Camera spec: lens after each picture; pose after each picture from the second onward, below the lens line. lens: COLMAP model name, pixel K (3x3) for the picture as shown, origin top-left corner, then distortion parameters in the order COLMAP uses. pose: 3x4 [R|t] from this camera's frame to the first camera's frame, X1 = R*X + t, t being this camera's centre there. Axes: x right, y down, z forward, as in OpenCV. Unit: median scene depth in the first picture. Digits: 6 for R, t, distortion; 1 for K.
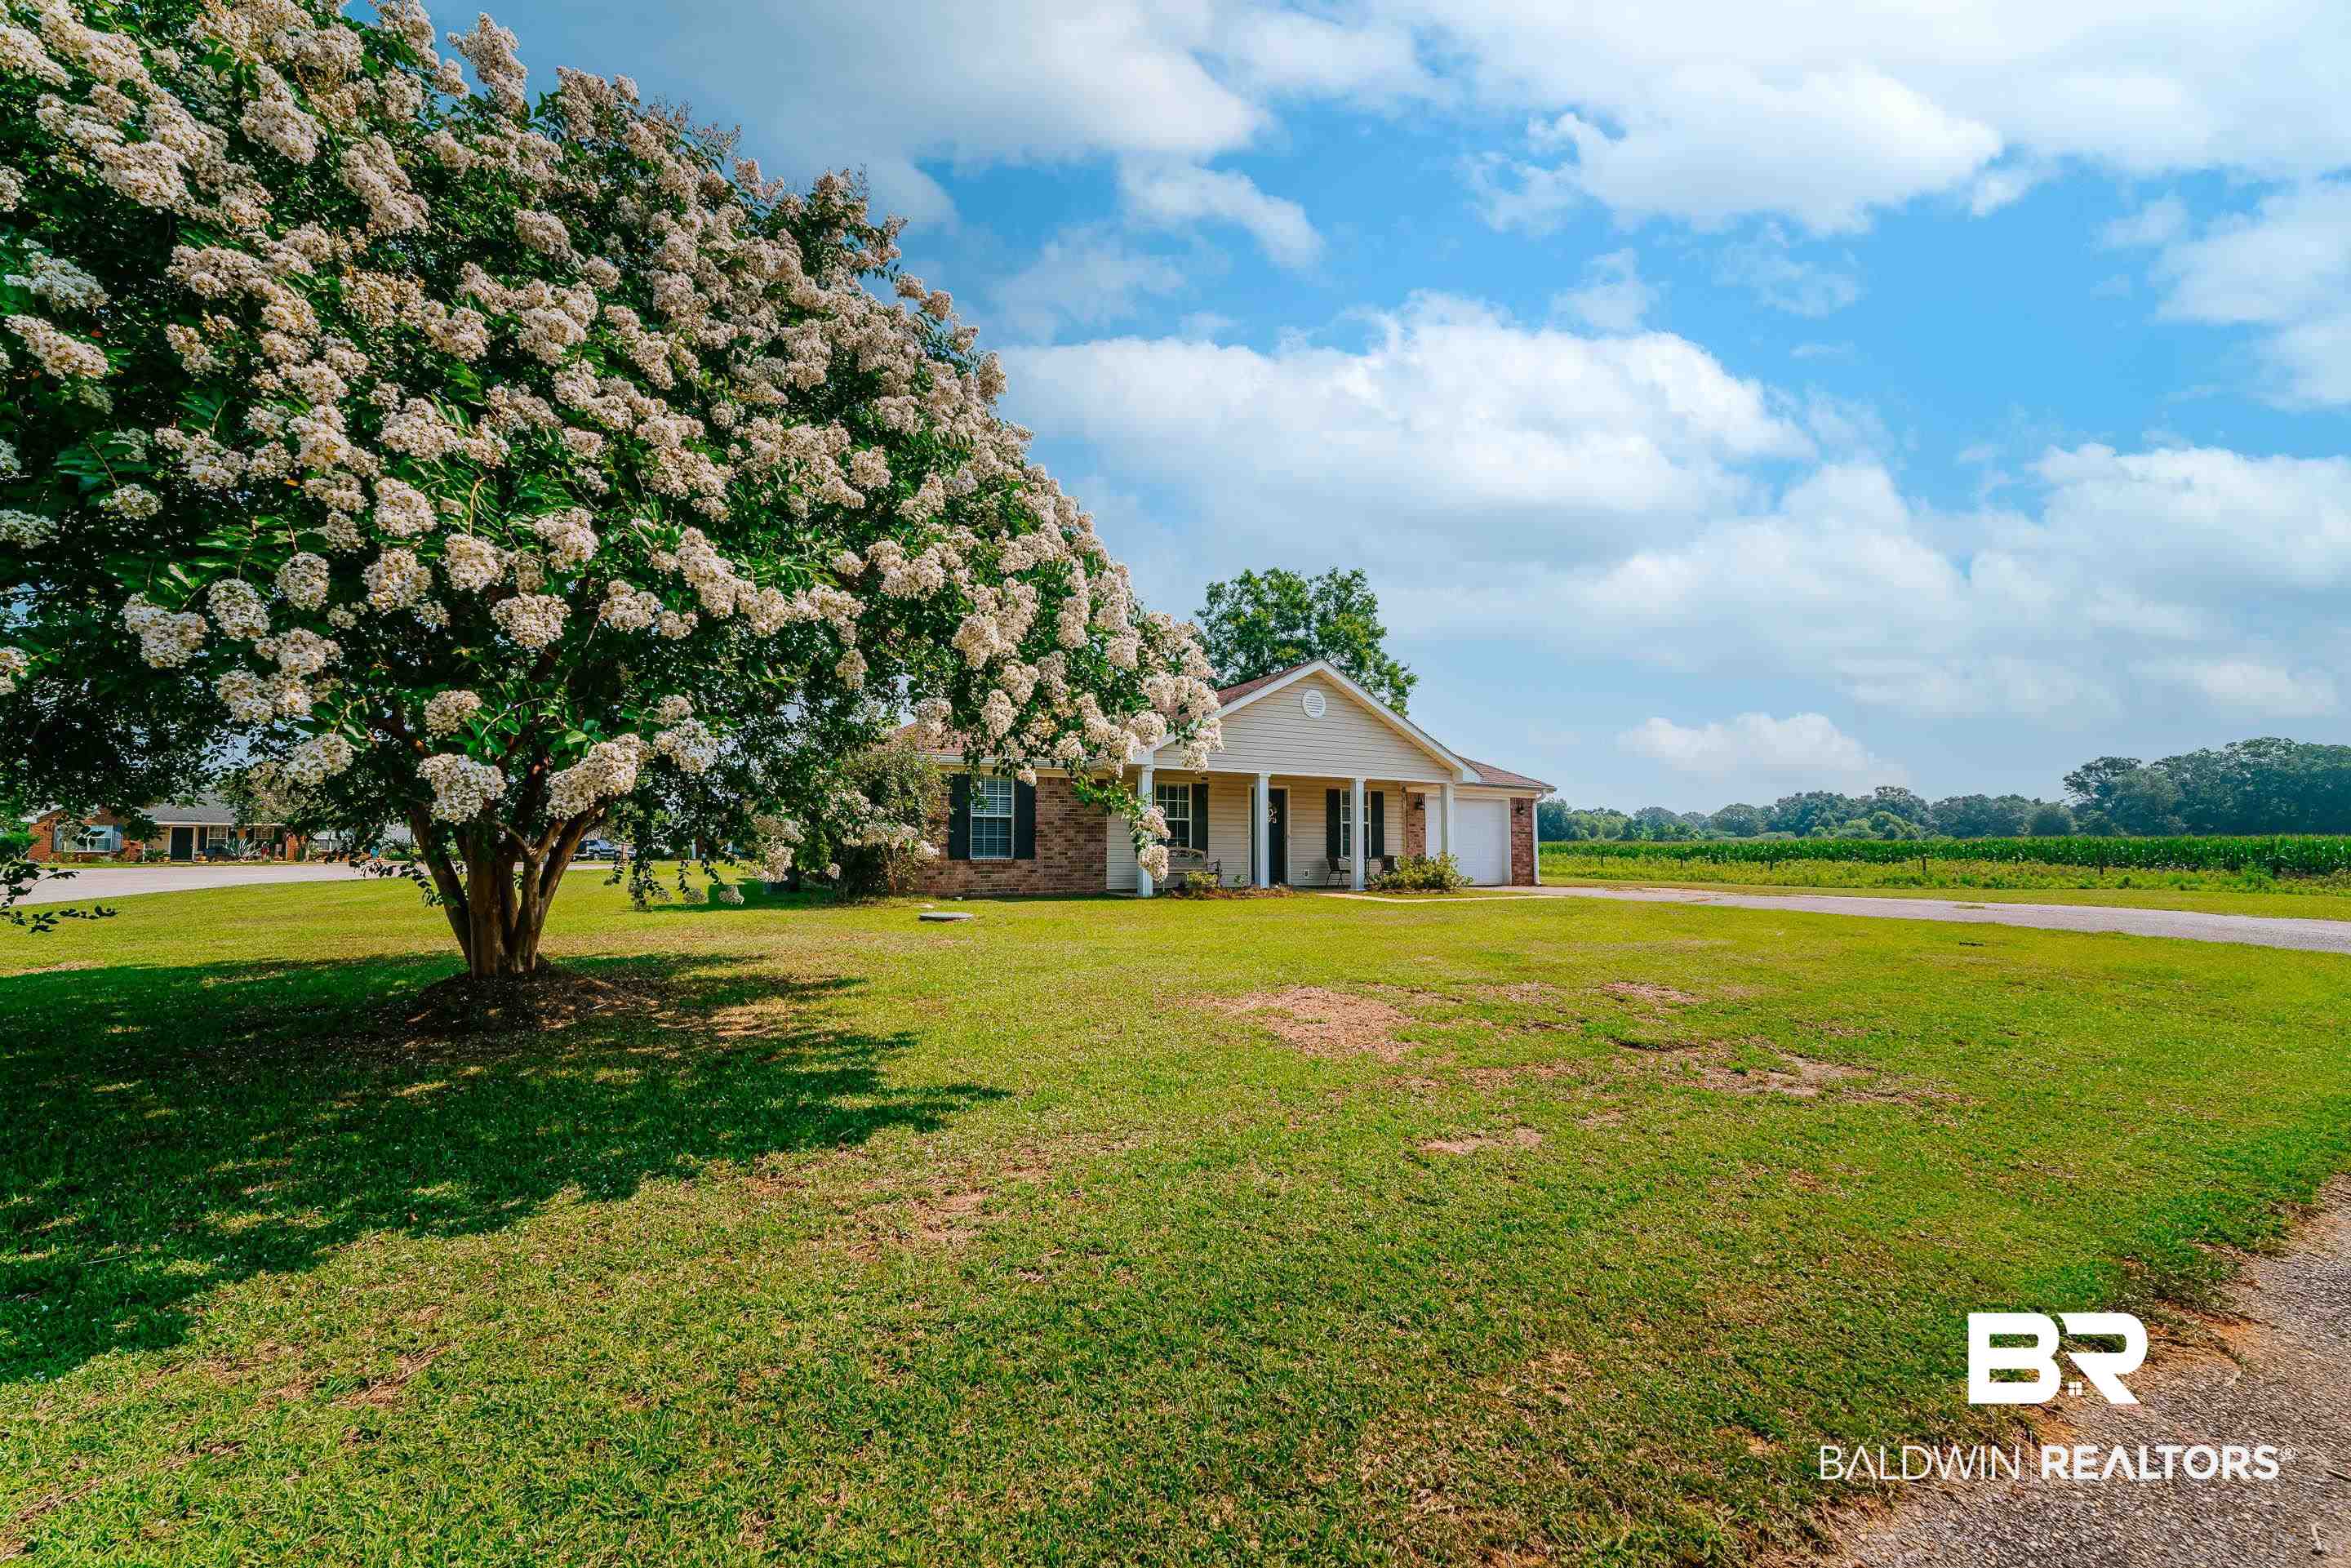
lens RADIAL K [[920.5, 0, 1171.1], [0, 920.5, 791.6], [0, 0, 1]] dist [-0.000552, 0.000014]
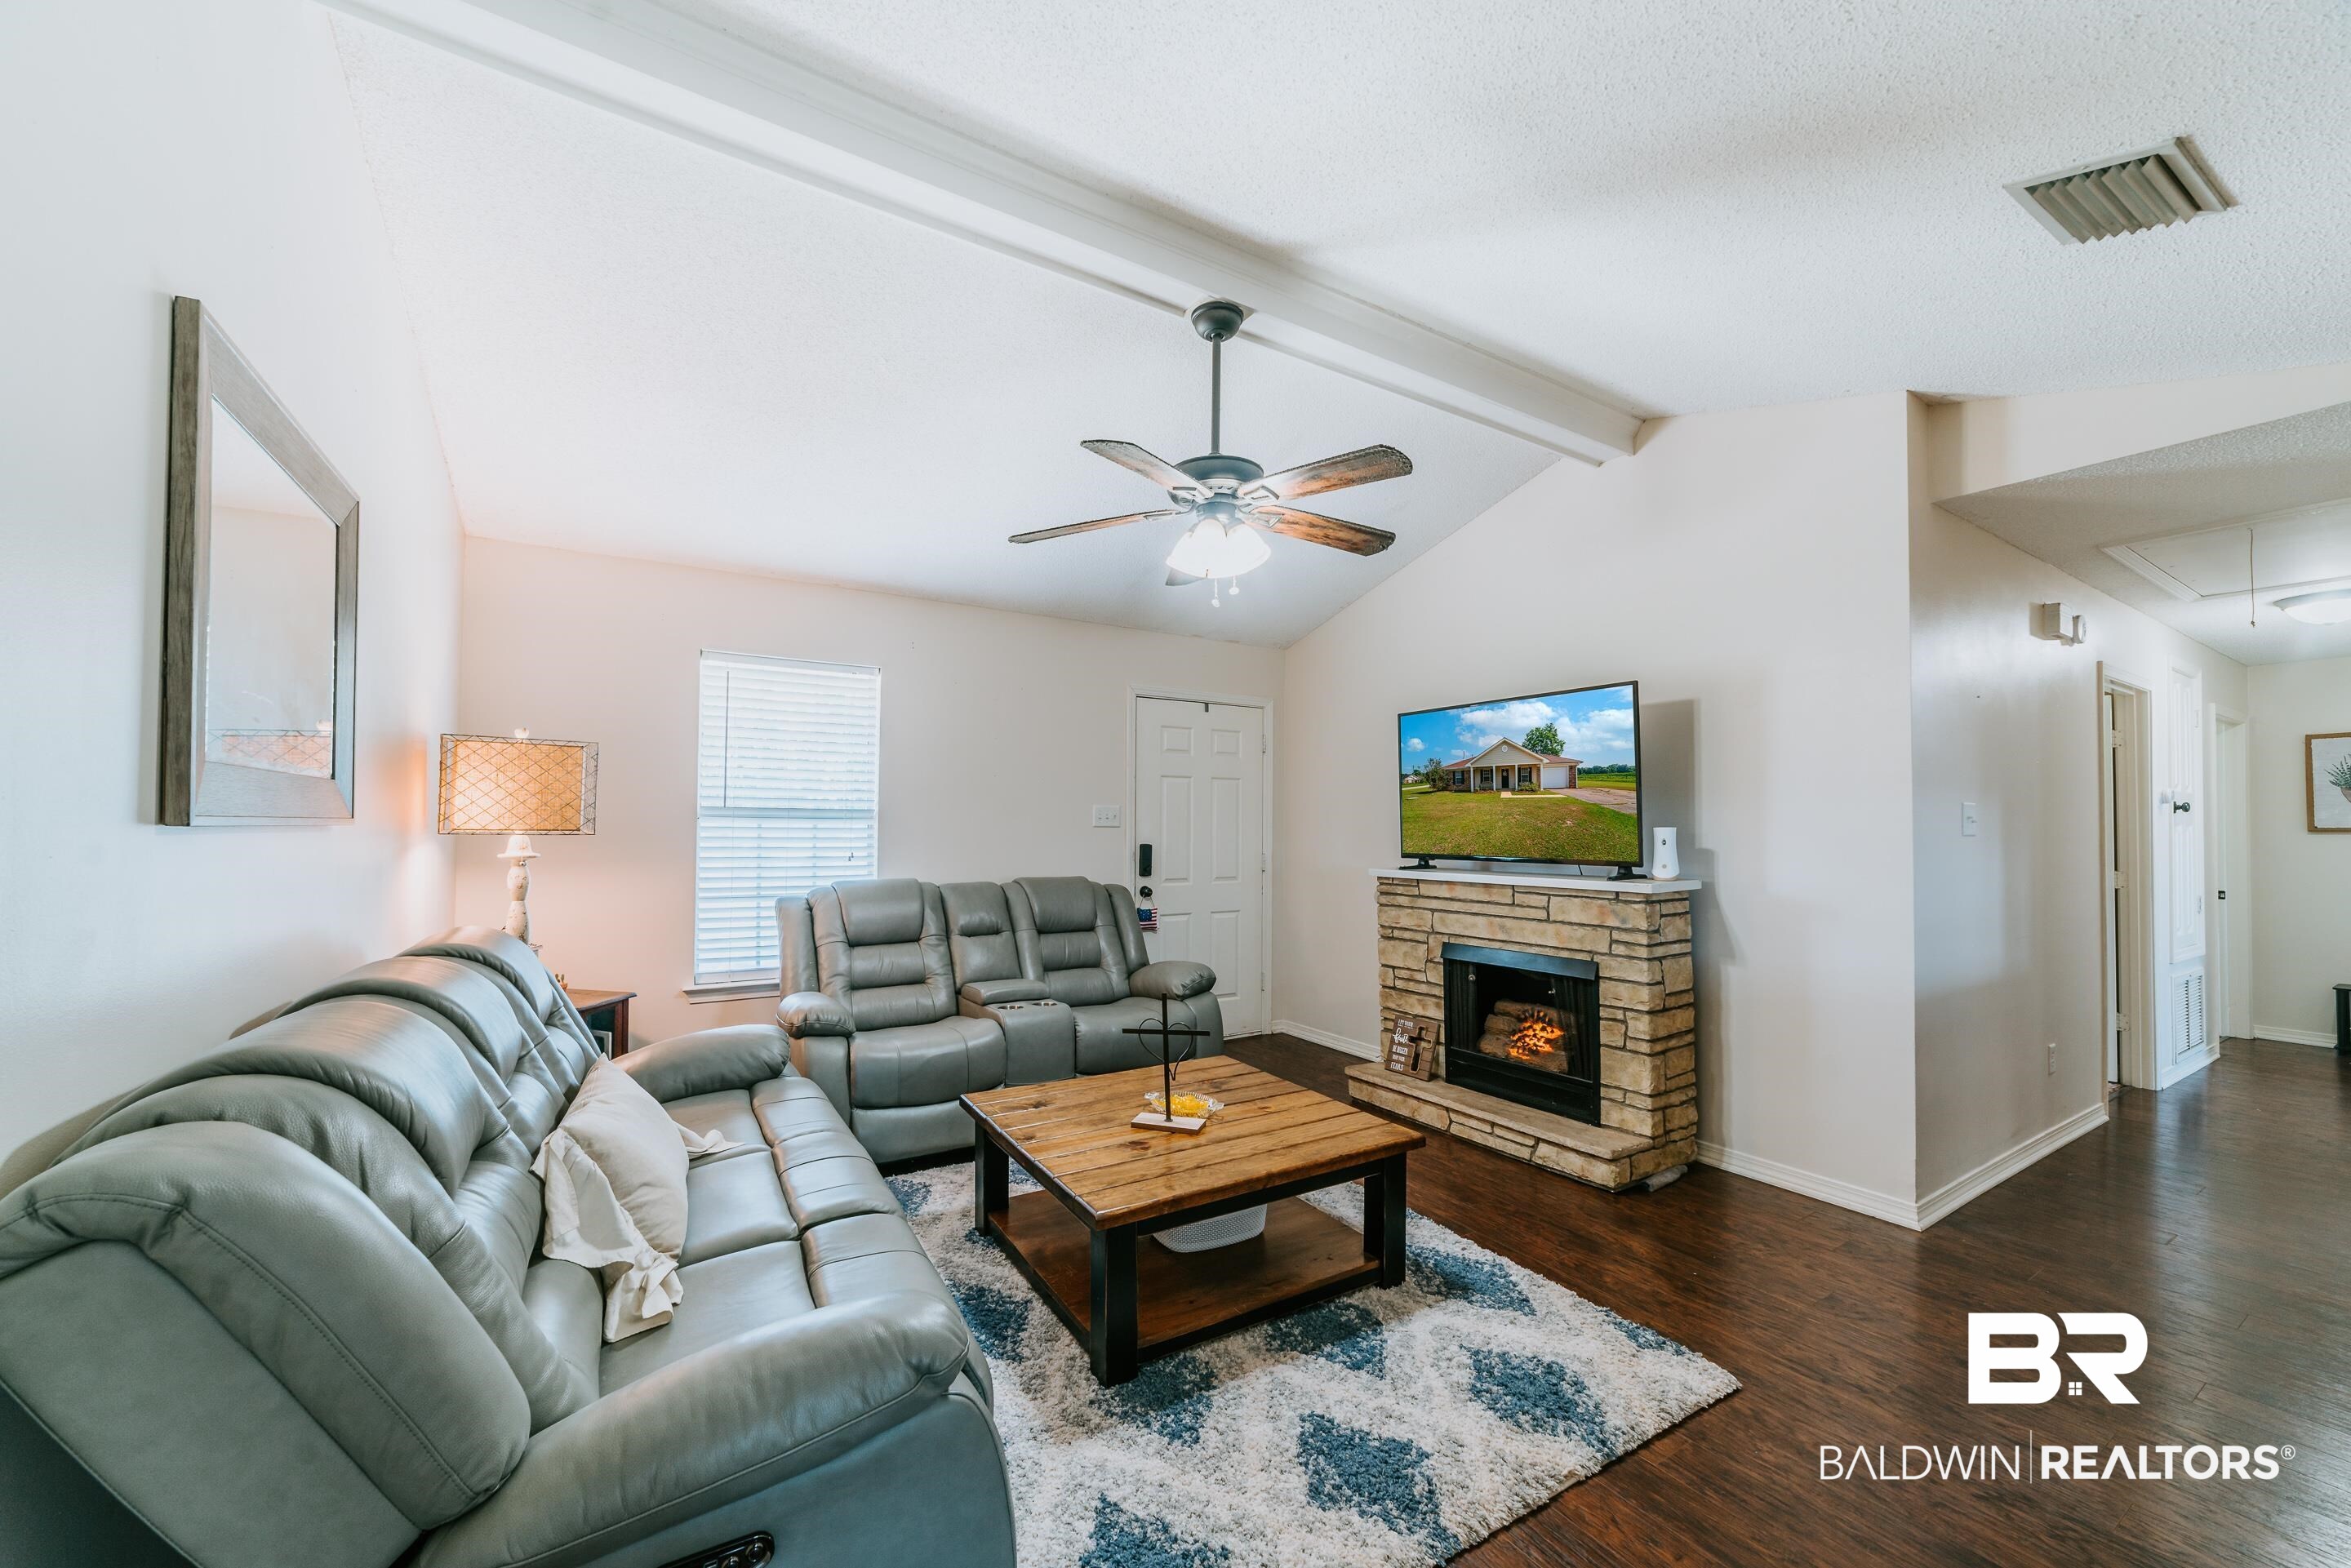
lens RADIAL K [[906.4, 0, 1176.1], [0, 906.4, 772.9], [0, 0, 1]] dist [-0.001242, 0.000078]
pose [[0.069972, -0.048123, -0.996387, 3.546185], [0.061181, 0.997162, -0.043864, 0.090935], [0.995671, -0.057891, 0.072718, -0.778607]]
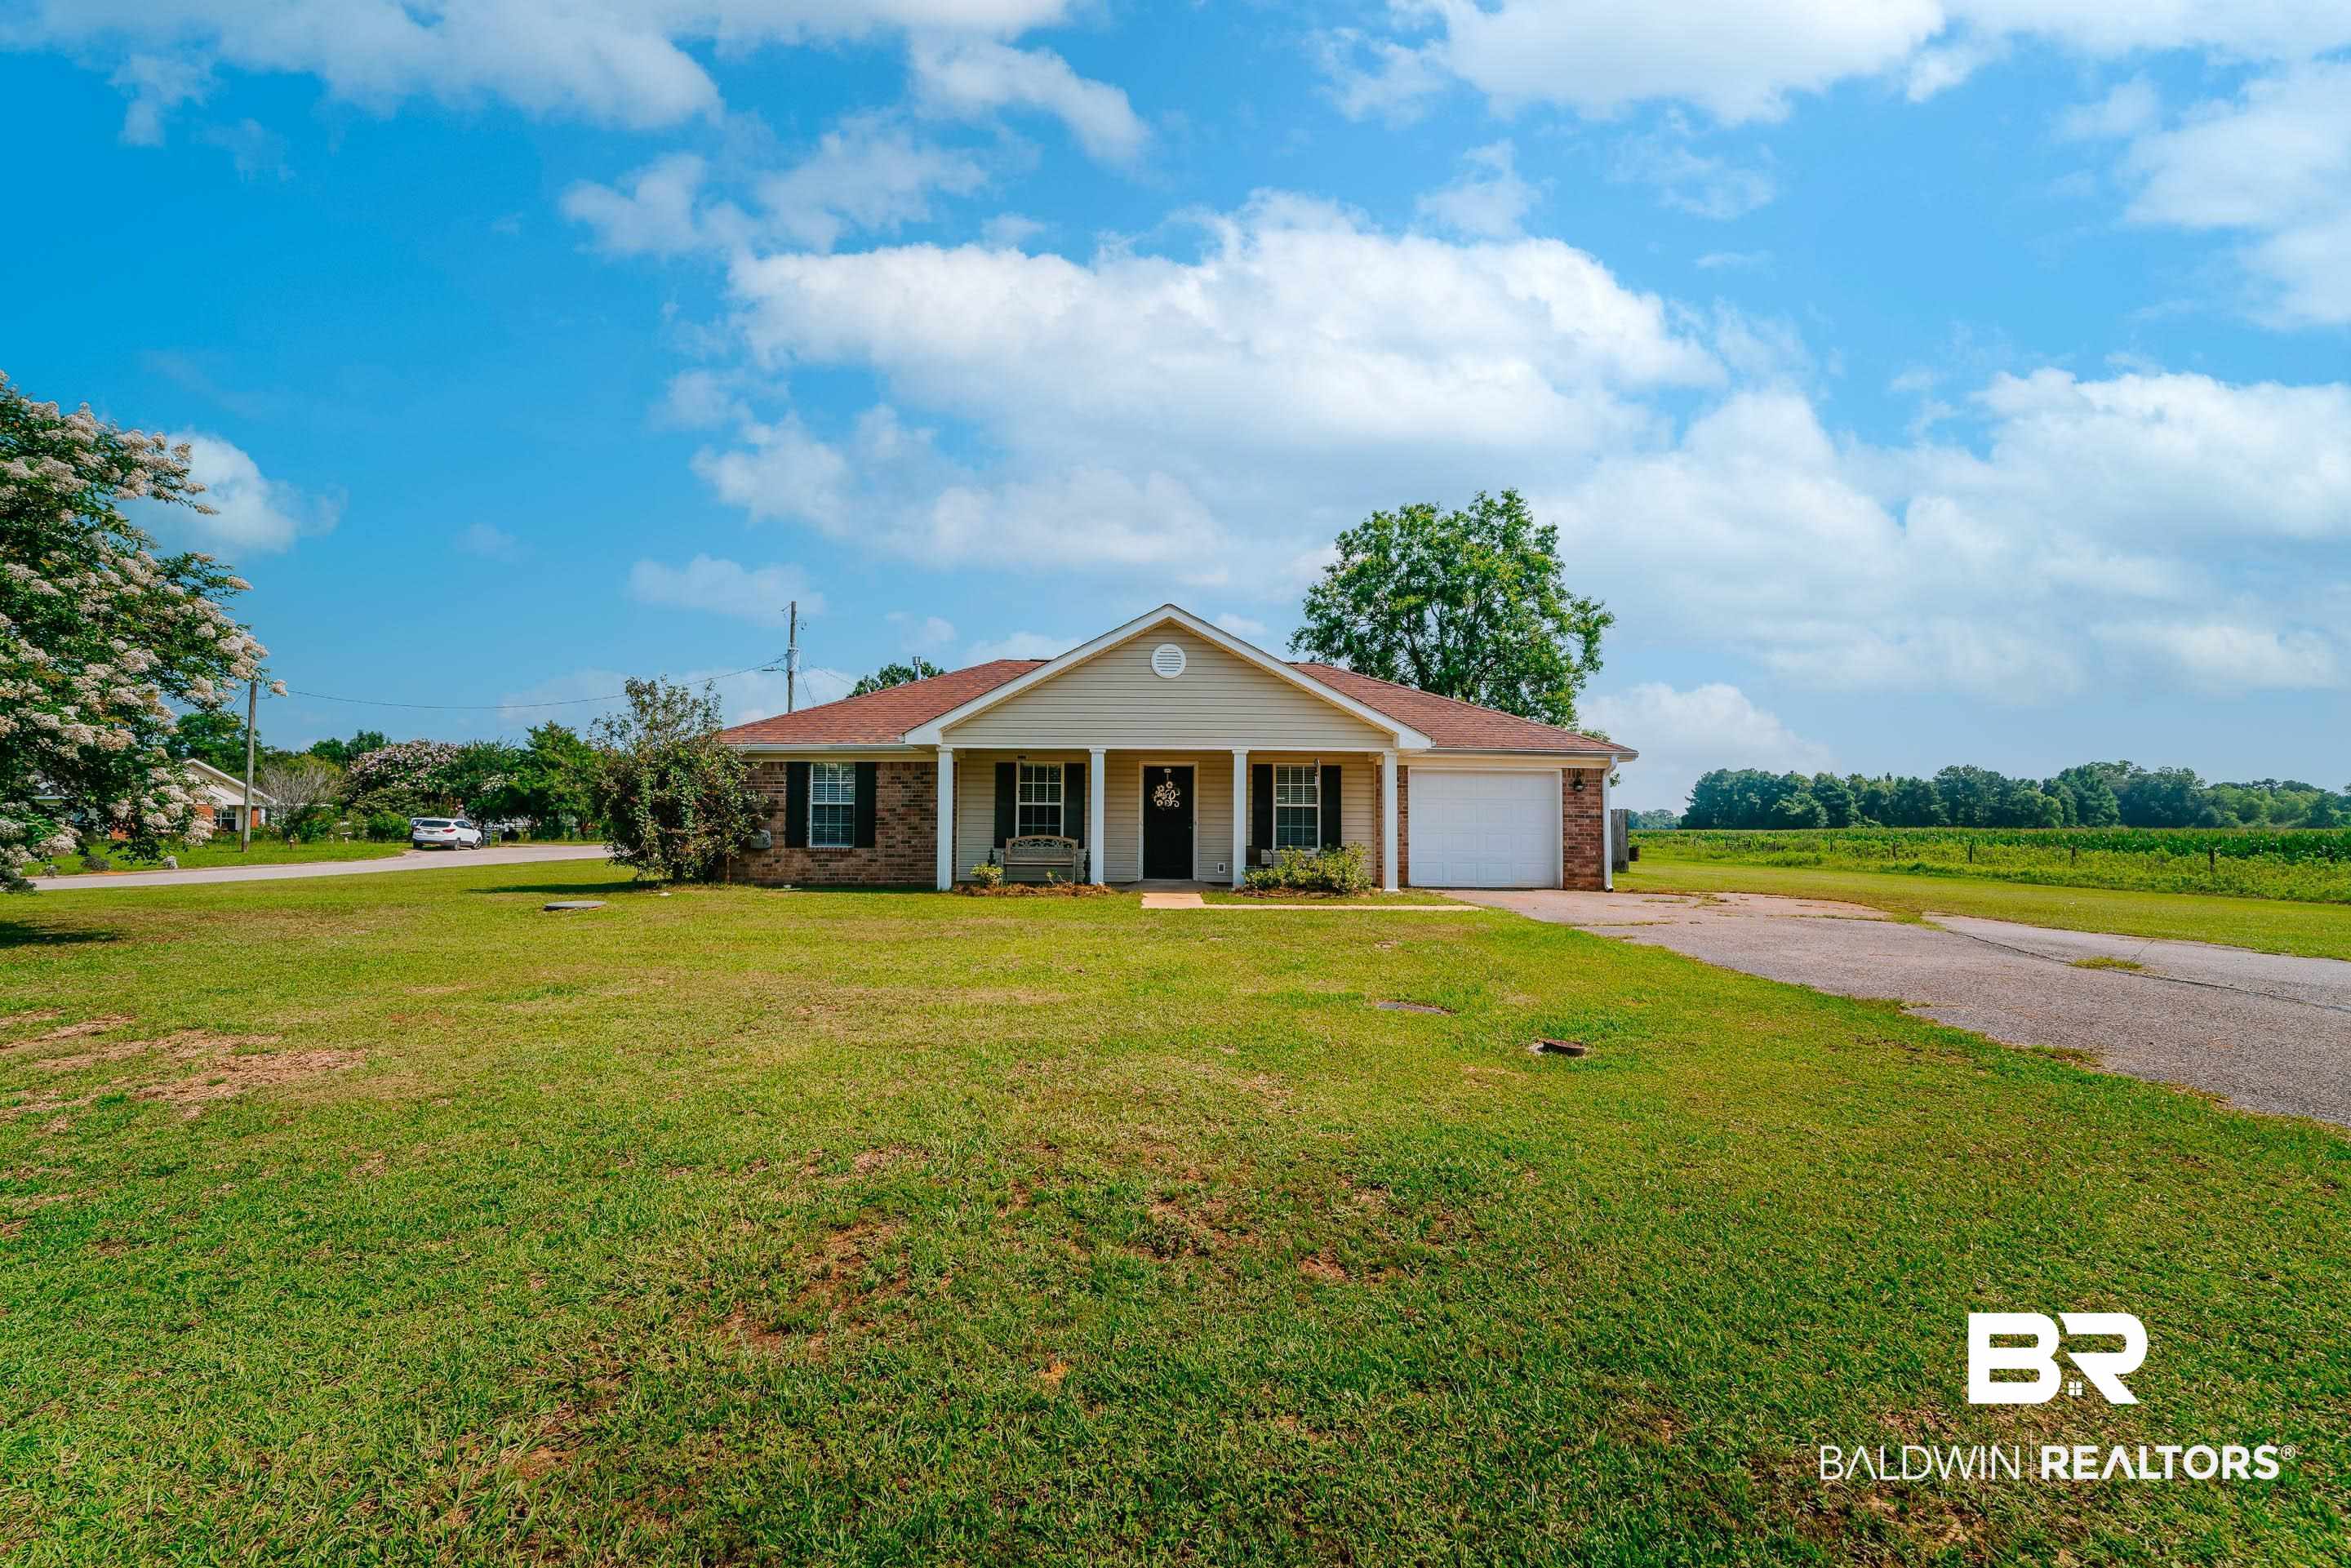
lens RADIAL K [[919.7, 0, 1177.9], [0, 919.7, 780.5], [0, 0, 1]] dist [-0.000917, 0.000287]
pose [[0.894044, -0.025069, -0.447277, 0.385965], [0.025520, 0.999662, -0.005017, 0.011039], [0.447252, -0.006929, 0.894381, 0.193839]]
